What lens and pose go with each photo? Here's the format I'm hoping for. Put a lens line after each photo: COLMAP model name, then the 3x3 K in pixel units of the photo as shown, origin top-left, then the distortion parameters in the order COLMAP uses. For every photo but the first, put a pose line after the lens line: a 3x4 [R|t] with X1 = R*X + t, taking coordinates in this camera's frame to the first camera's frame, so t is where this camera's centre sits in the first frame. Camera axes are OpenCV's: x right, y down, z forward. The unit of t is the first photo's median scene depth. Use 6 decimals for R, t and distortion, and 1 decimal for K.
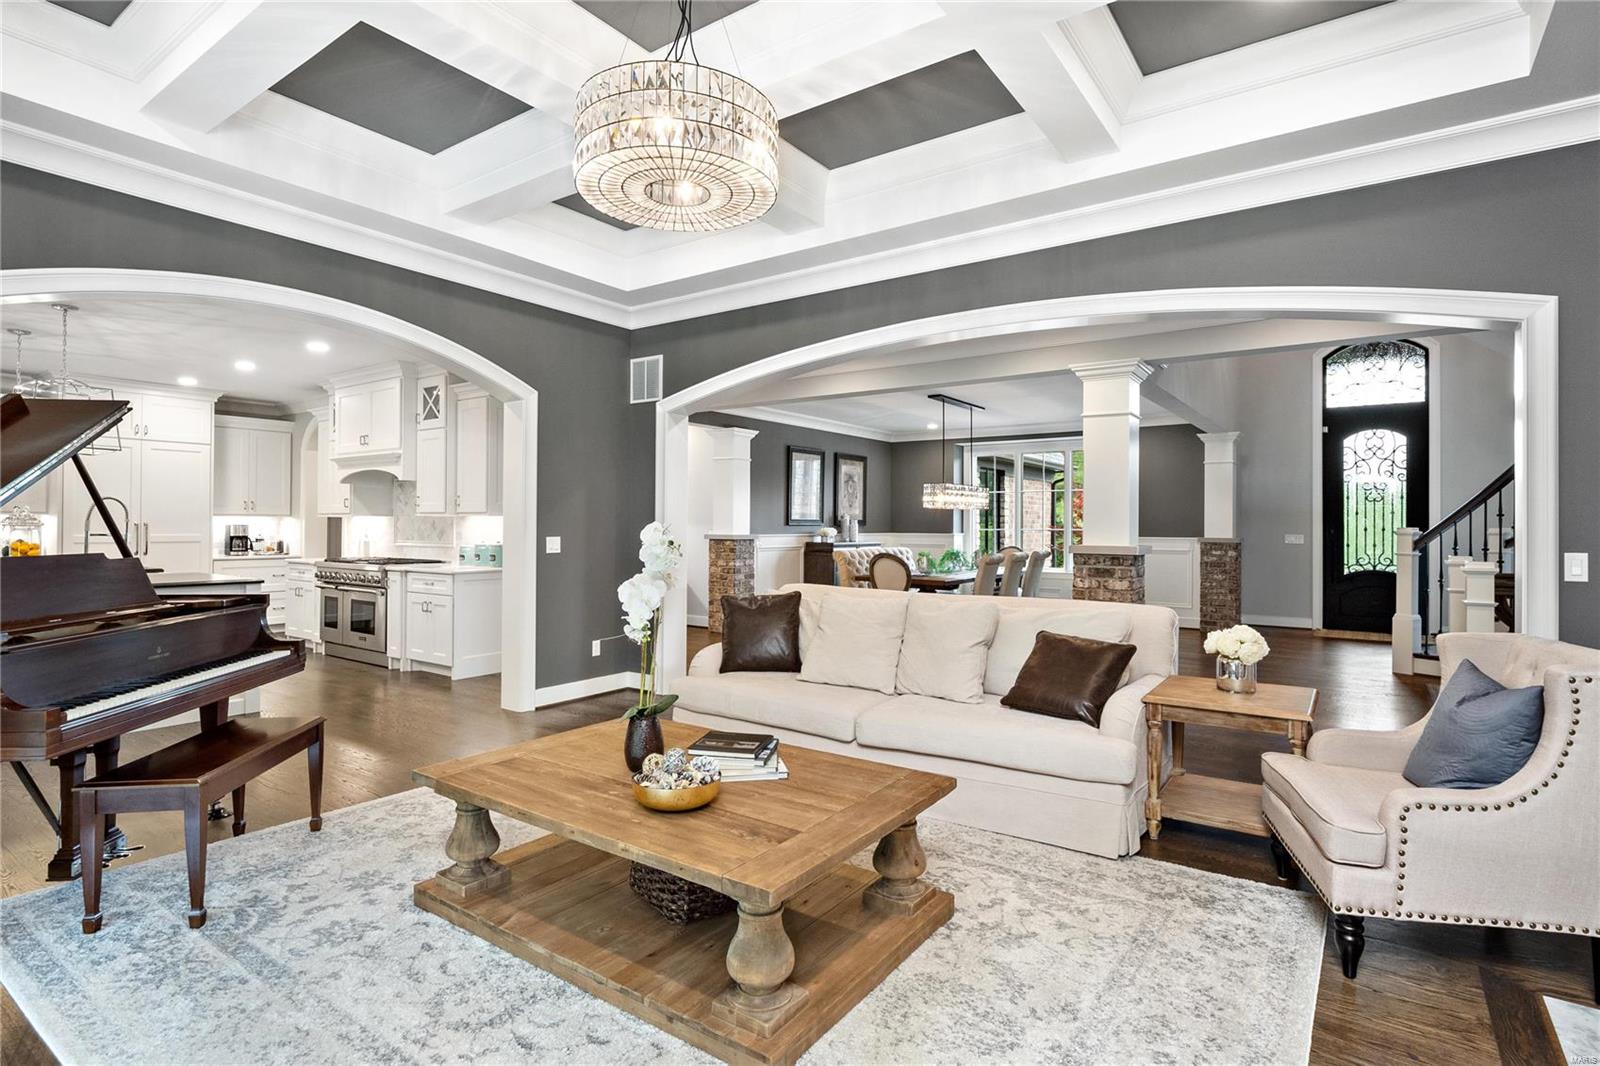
lens RADIAL K [[793.9, 0, 796.2], [0, 793.9, 520.4], [0, 0, 1]] dist [-0.007137, -0.002452]
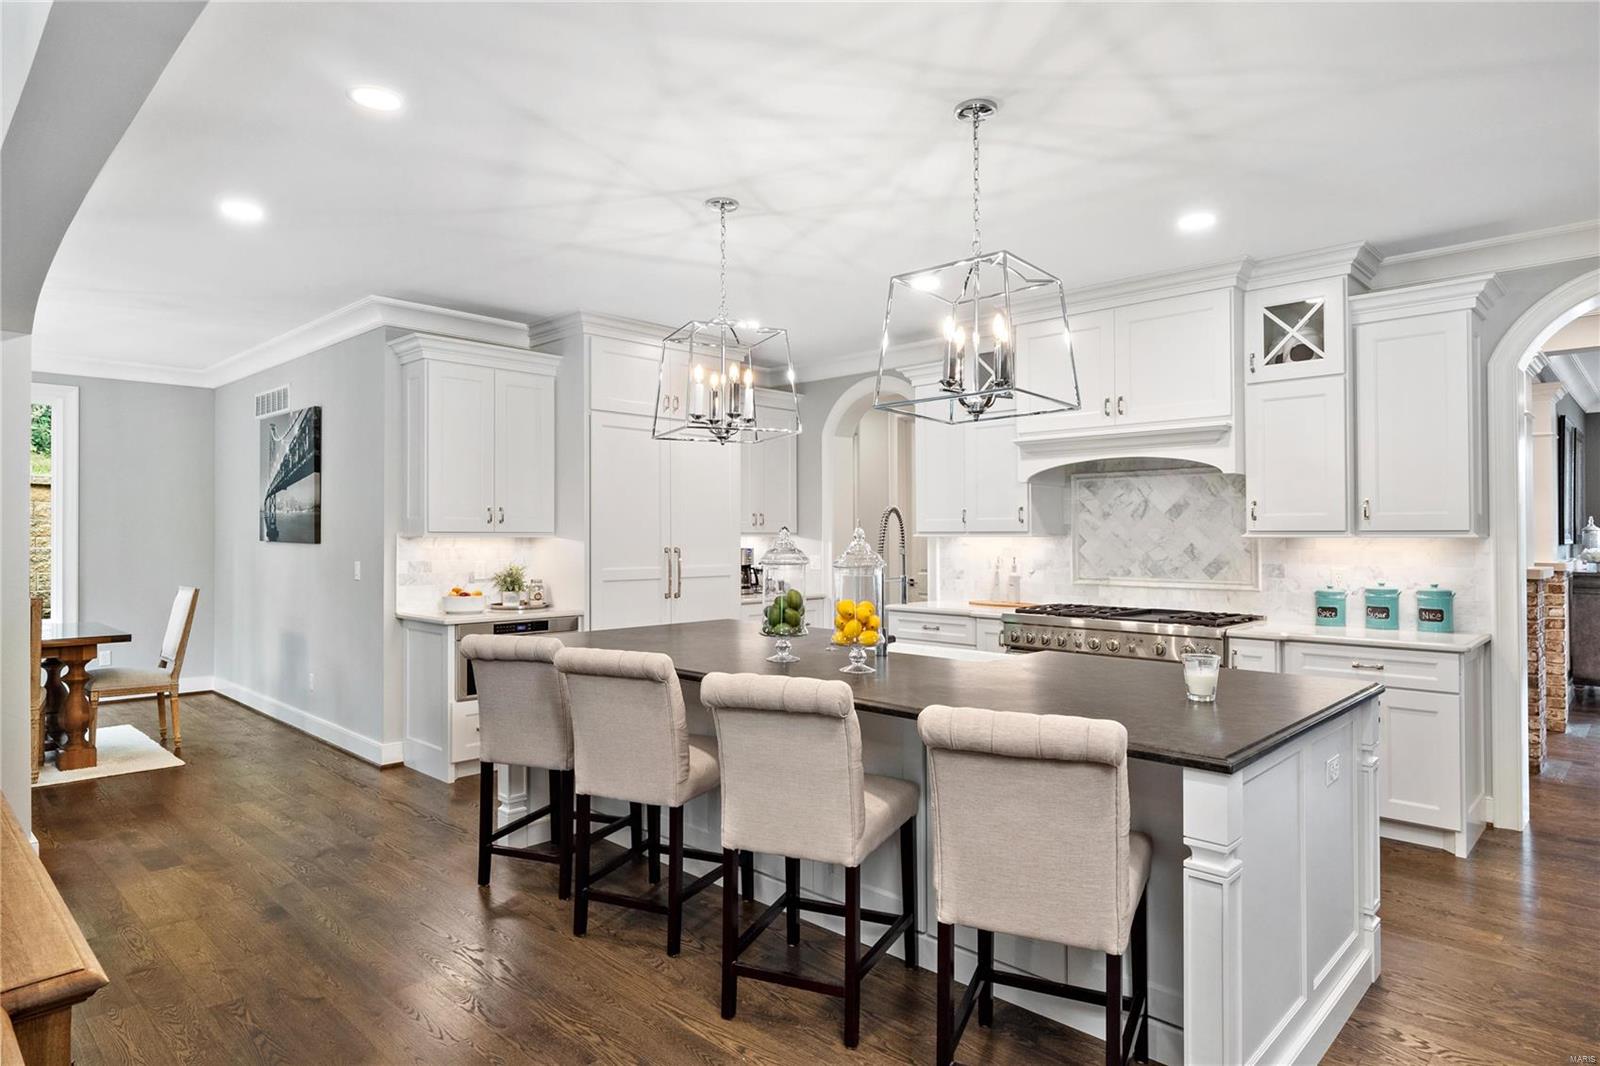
lens RADIAL K [[908.4, 0, 800.6], [0, 908.4, 523.6], [0, 0, 1]] dist [0.004517, -0.000755]
pose [[0.989597, -0.005873, -0.143745, -0.531358], [0.004710, 0.999953, -0.008431, -0.008770], [0.143788, 0.007667, 0.989579, 0.245872]]
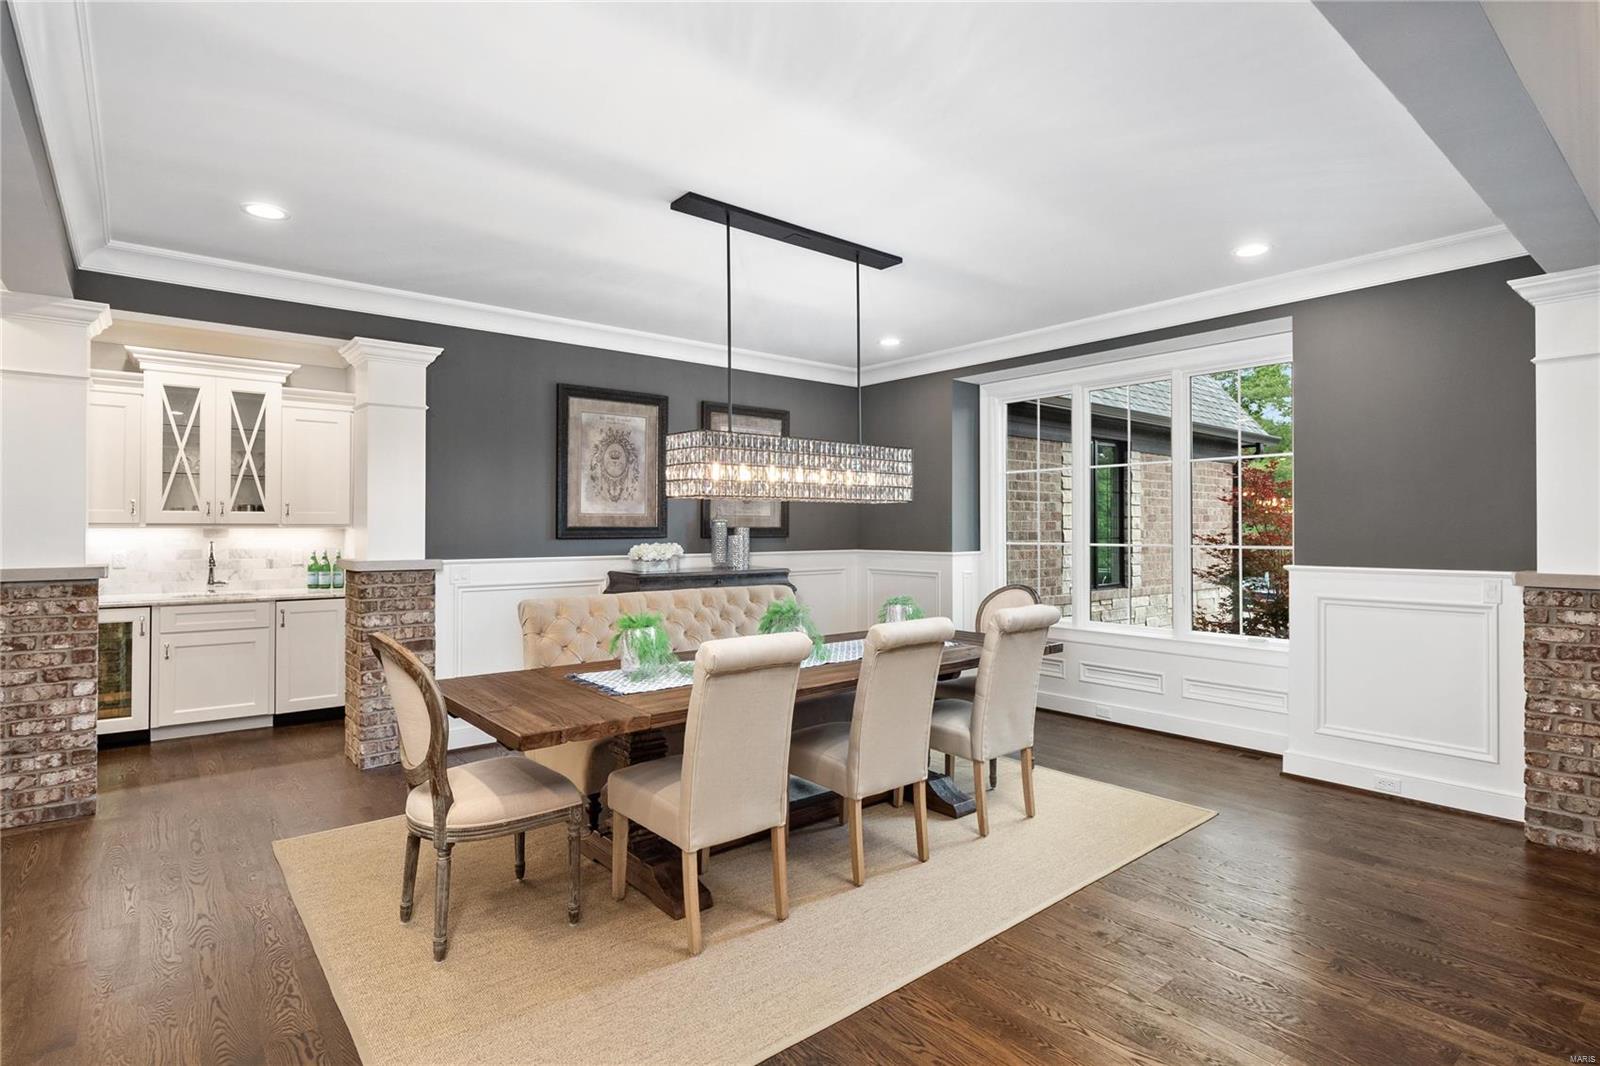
lens RADIAL K [[793.9, 0, 800.8], [0, 793.9, 517.2], [0, 0, 1]] dist [-0.007137, -0.002452]
pose [[0.967331, -0.008264, -0.253383, 0.294291], [0.006325, 0.999944, -0.008464, -0.002699], [0.253439, 0.006584, 0.967329, 0.592100]]
